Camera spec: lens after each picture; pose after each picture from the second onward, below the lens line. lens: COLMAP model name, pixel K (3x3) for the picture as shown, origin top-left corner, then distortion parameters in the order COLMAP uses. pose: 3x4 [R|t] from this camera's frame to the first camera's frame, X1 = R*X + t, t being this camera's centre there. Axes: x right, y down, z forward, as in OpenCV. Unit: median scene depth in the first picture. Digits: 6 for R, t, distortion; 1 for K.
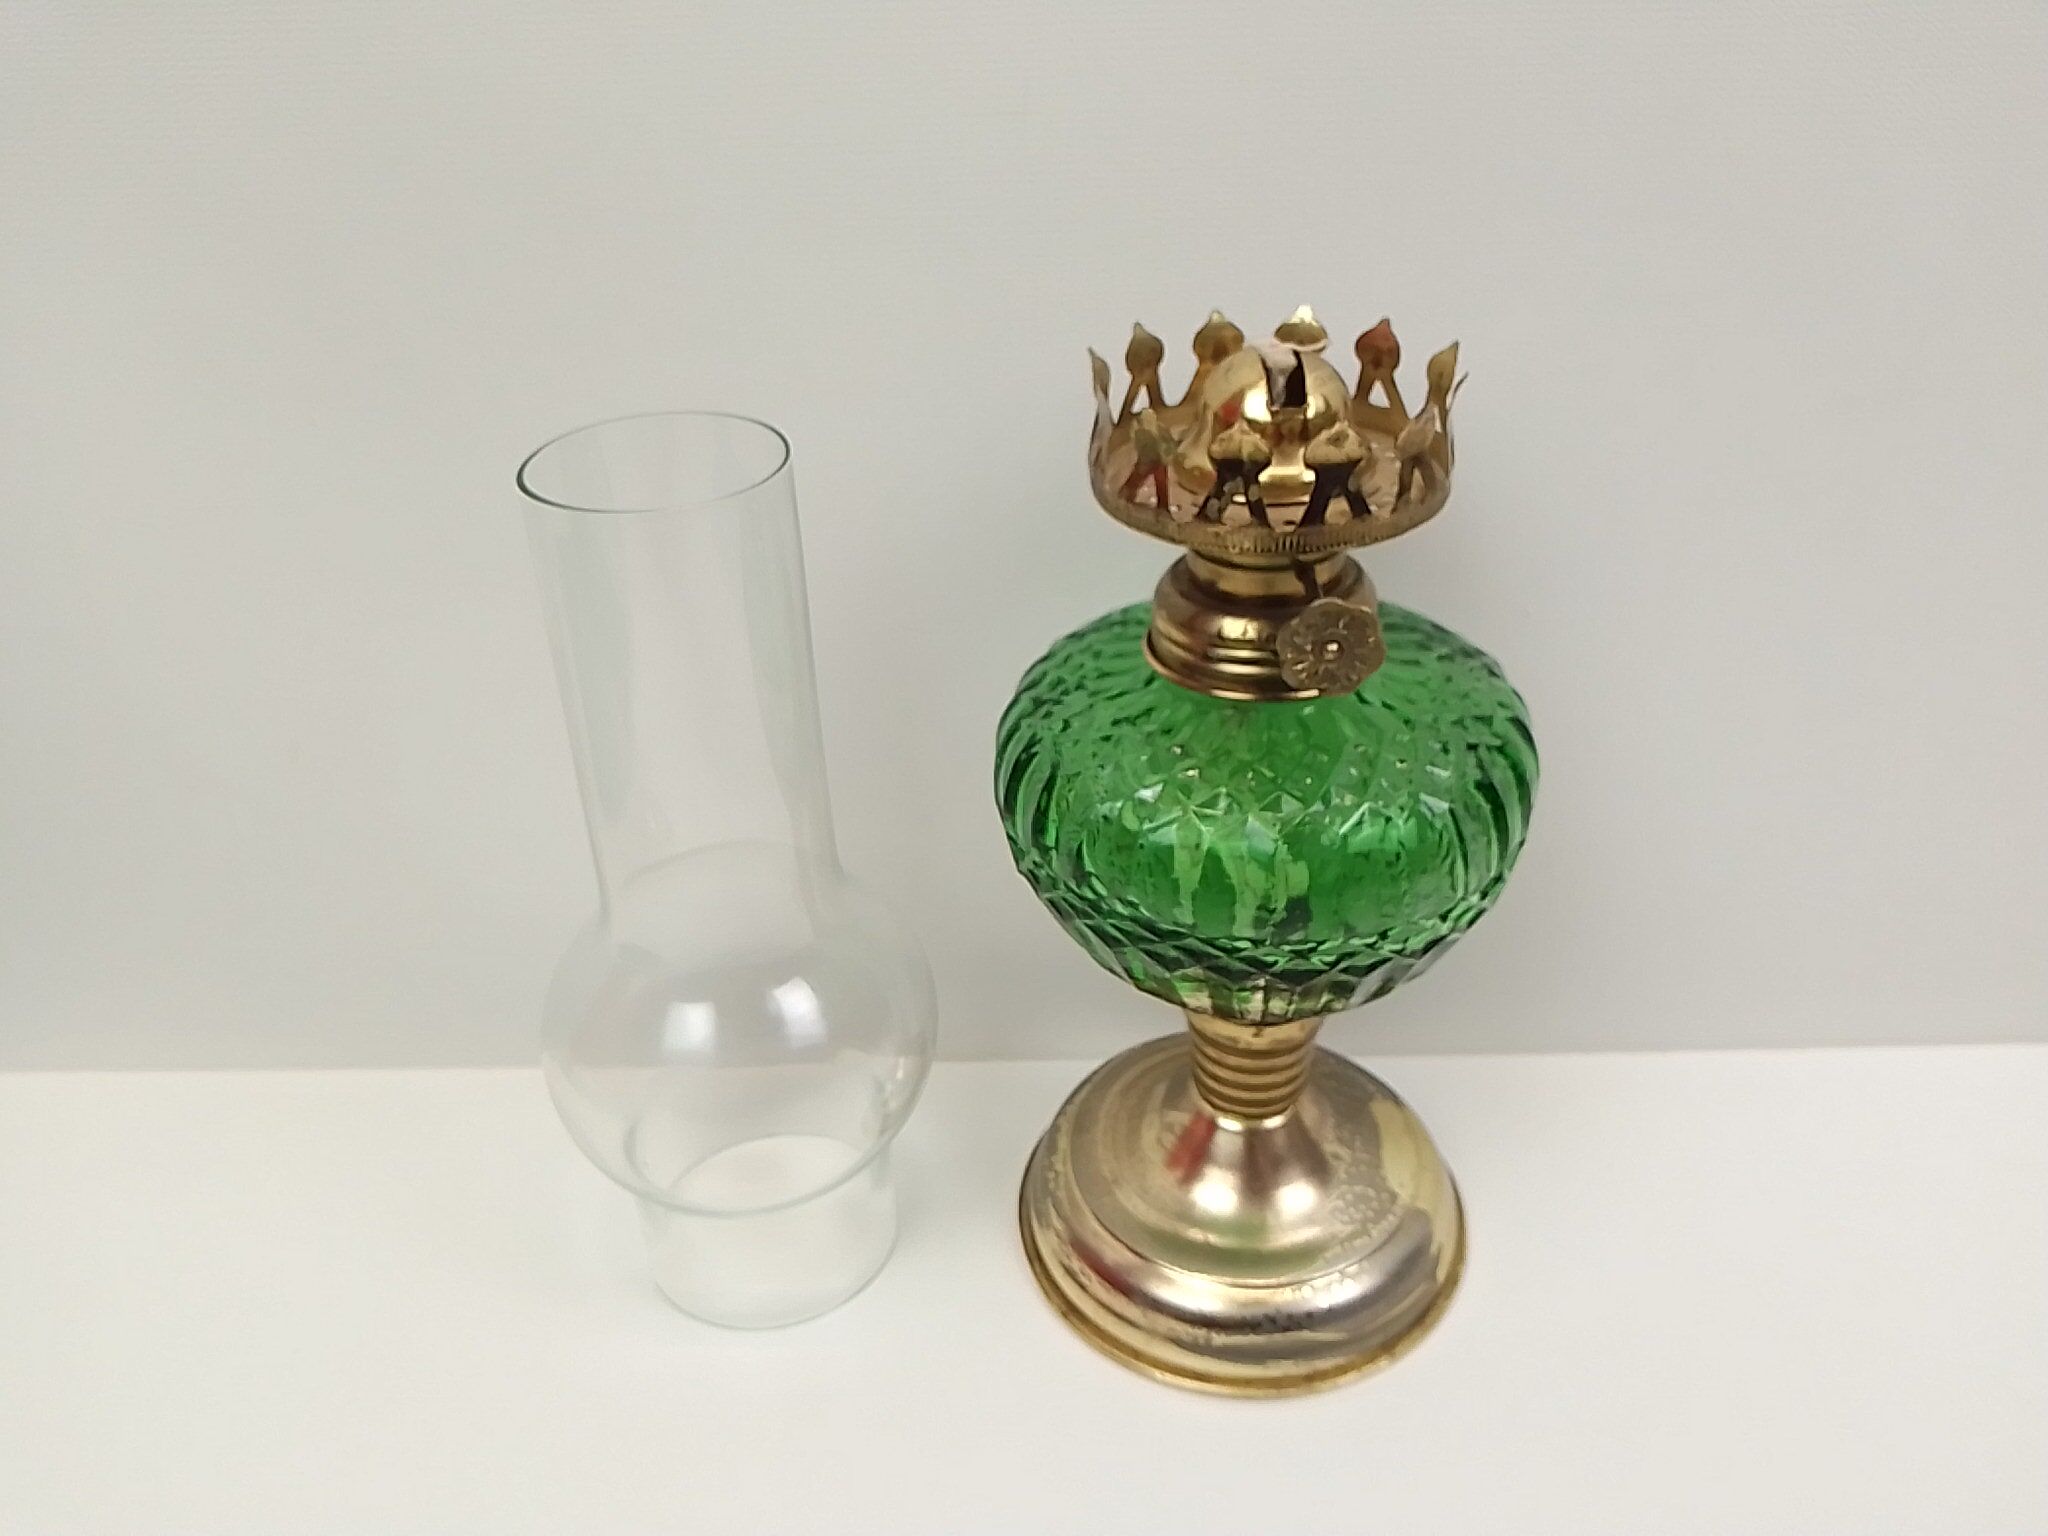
lens RADIAL K [[1590.4, 0, 1024.0], [0, 1590.4, 768.0], [0, 0, 1]] dist [0.003168, -0.001067]
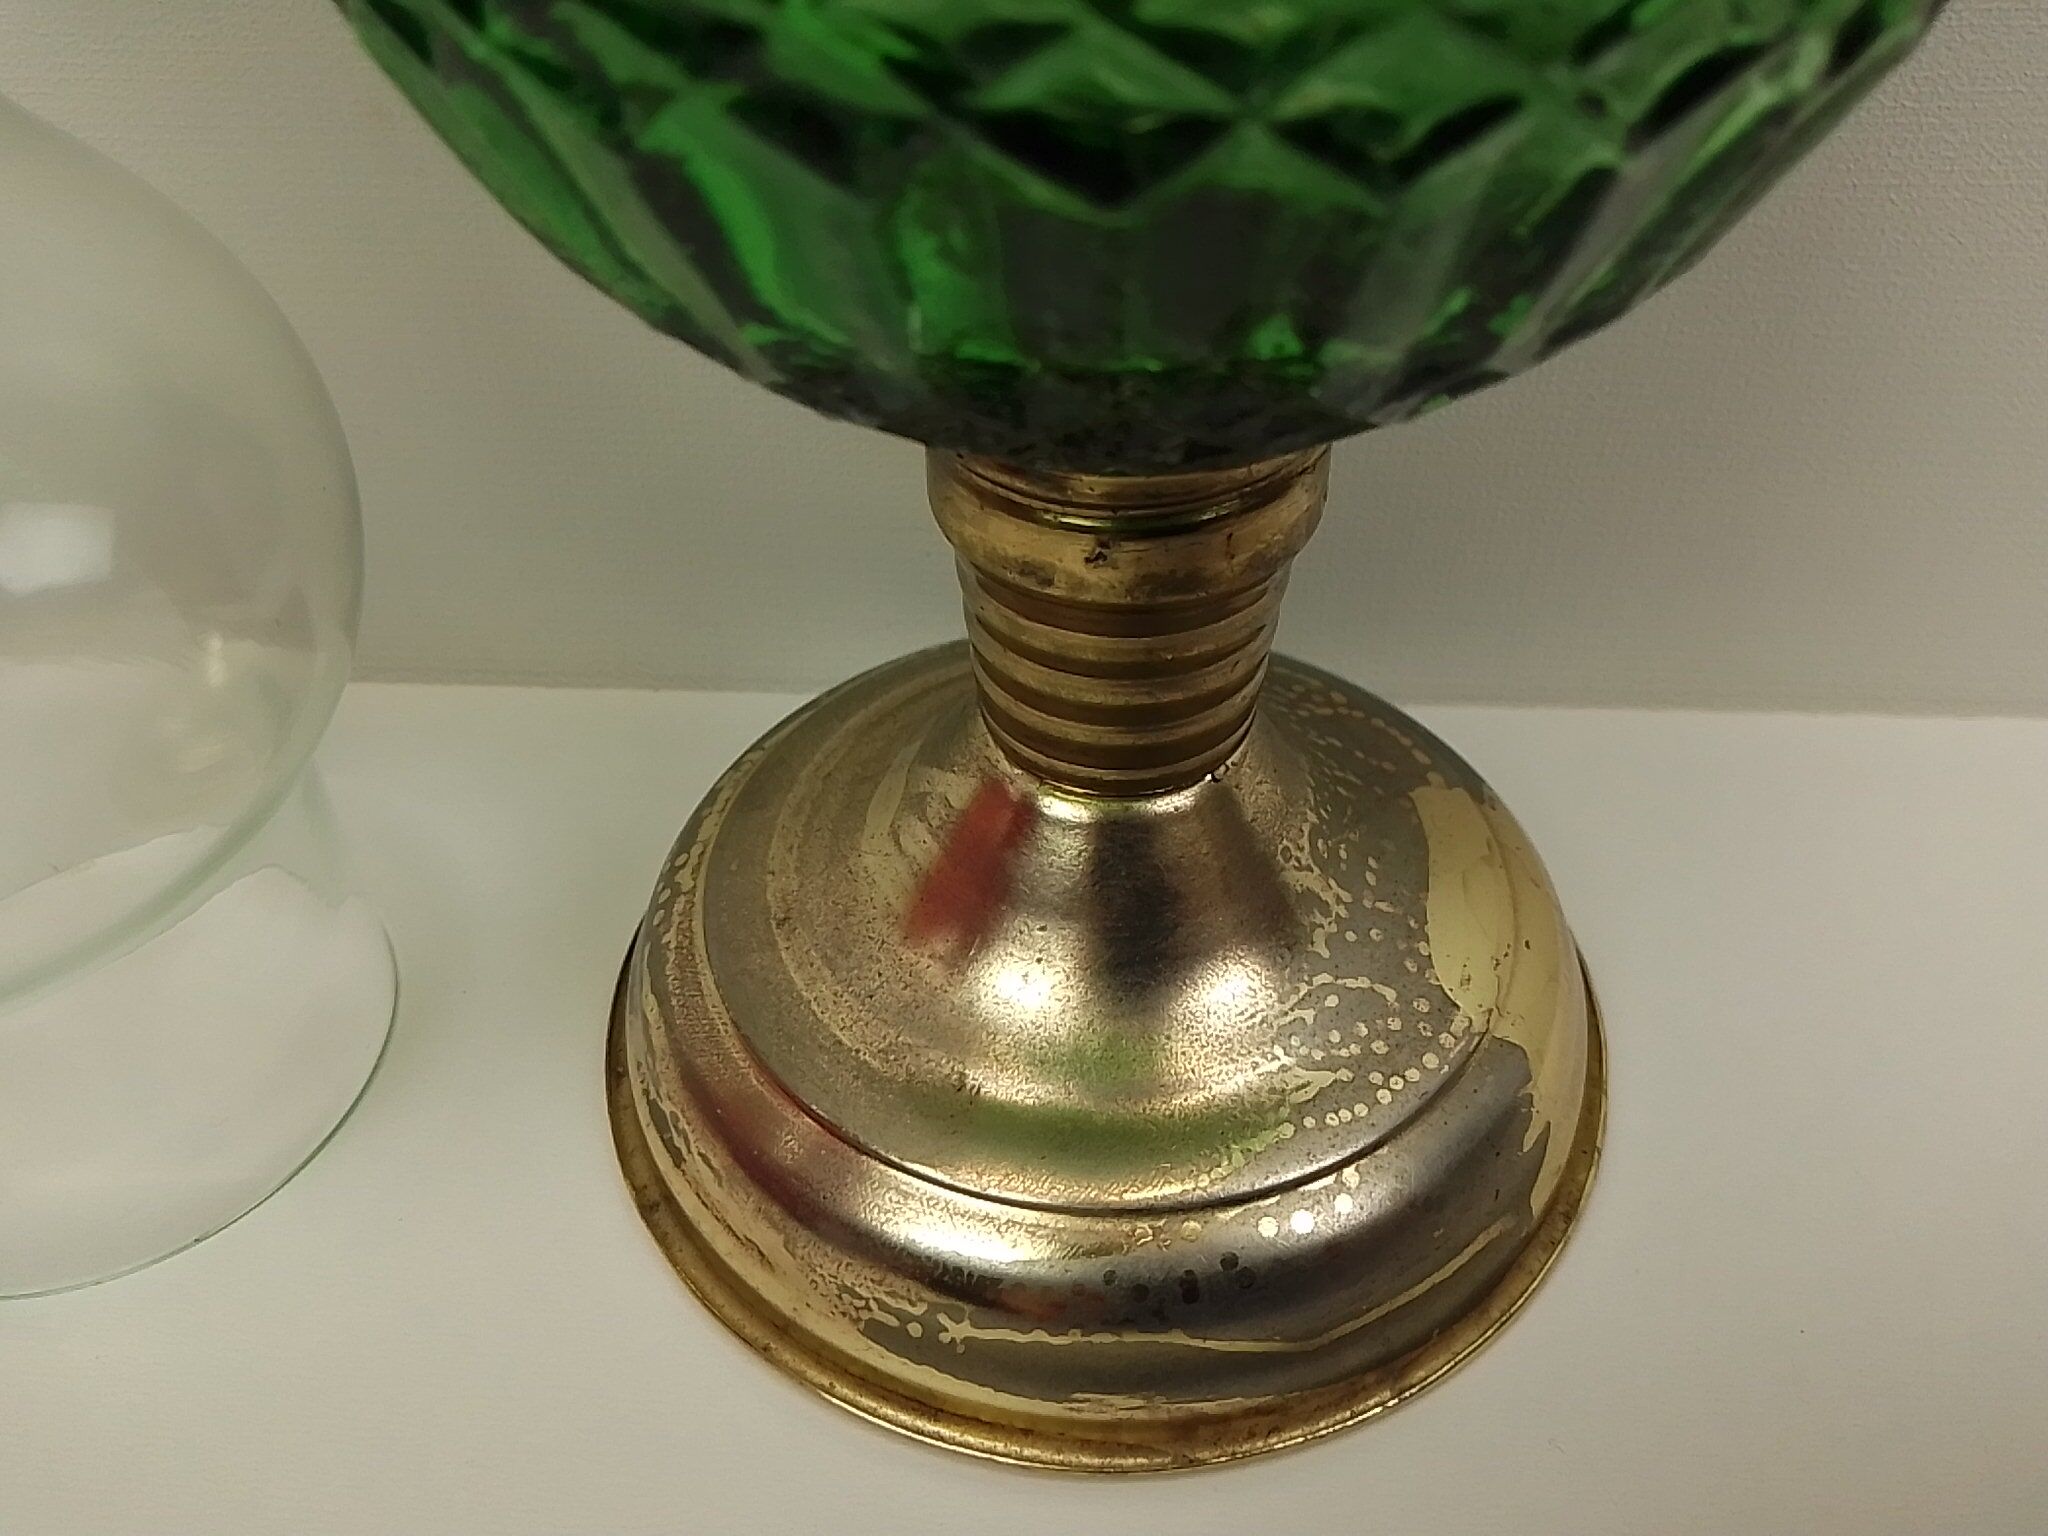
lens RADIAL K [[1590.4, 0, 1024.0], [0, 1590.4, 768.0], [0, 0, 1]] dist [0.003168, -0.001067]
pose [[0.996523, 0.064436, -0.052812, 0.144129], [-0.054329, 0.983171, 0.174424, 0.145397], [0.063163, -0.170948, 0.983253, 0.608754]]
